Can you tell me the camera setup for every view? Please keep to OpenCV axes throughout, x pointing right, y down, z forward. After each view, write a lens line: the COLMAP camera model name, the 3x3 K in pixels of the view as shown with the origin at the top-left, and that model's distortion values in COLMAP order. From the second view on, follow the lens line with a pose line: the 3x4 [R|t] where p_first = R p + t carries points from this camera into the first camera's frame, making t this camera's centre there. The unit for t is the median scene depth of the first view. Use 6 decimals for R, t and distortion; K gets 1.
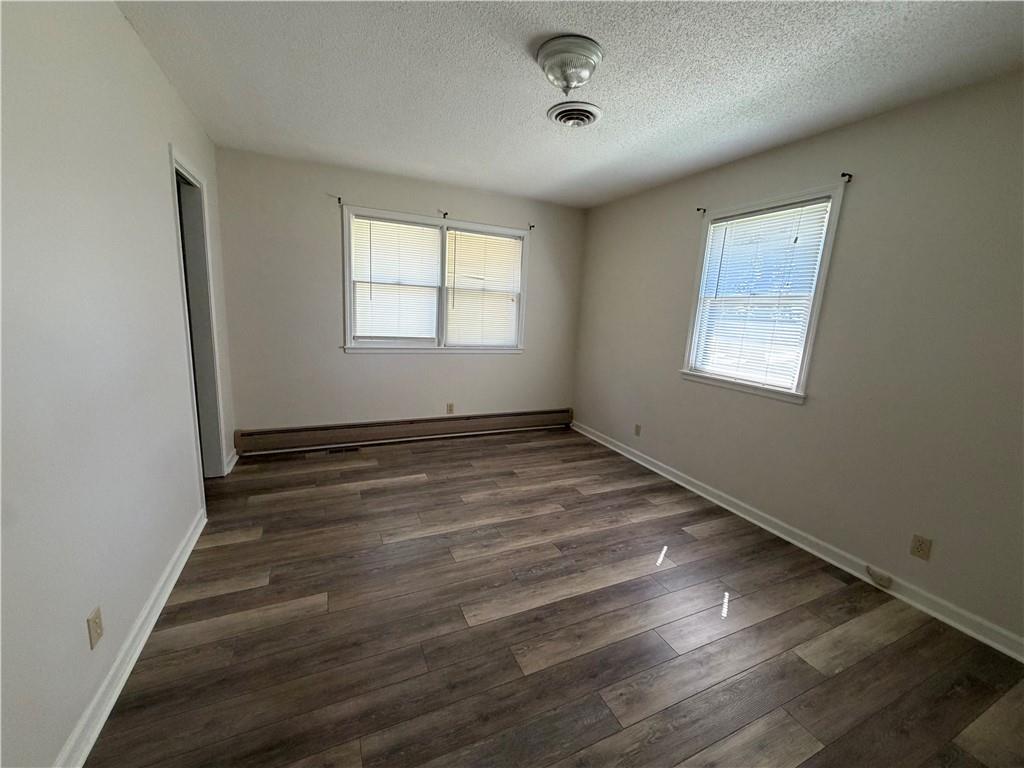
lens RADIAL K [[408.1, 0, 507.3], [0, 408.1, 384.7], [0, 0, 1]] dist [0.001231, -0.000209]
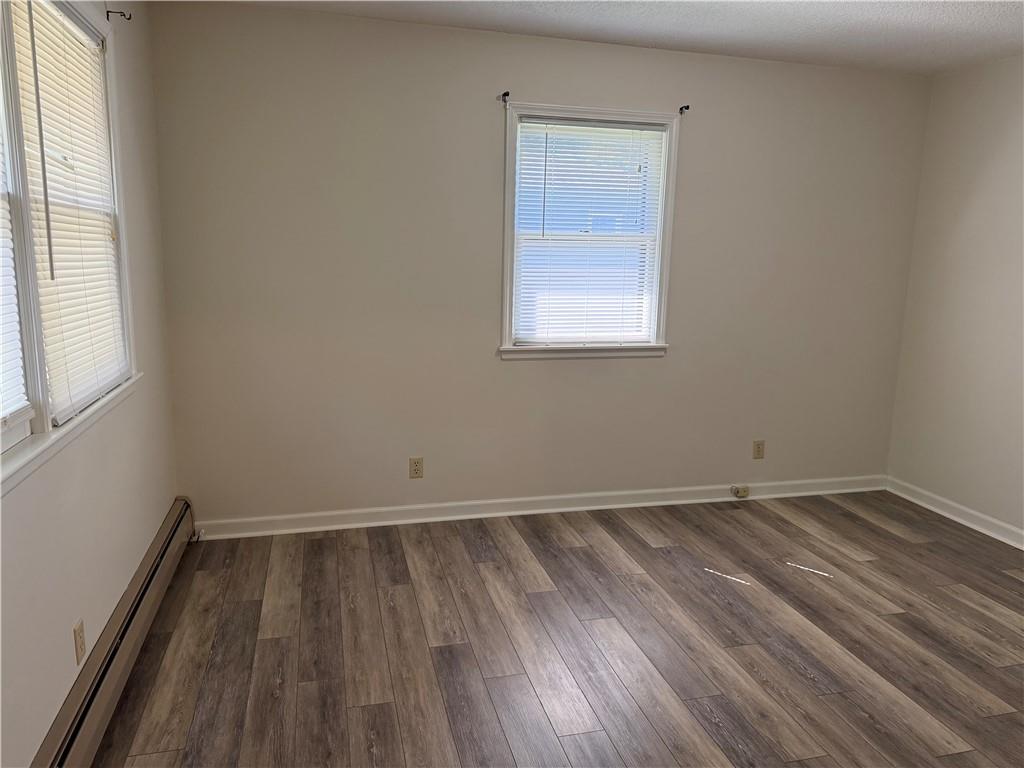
lens RADIAL K [[732.0, 0, 511.8], [0, 732.0, 384.5], [0, 0, 1]] dist [0.066670, -0.077237]
pose [[0.161059, -0.229221, 0.959957, -0.835292], [0.167908, 0.964840, 0.202216, -0.253452], [-0.972557, 0.128615, 0.193885, 0.936385]]
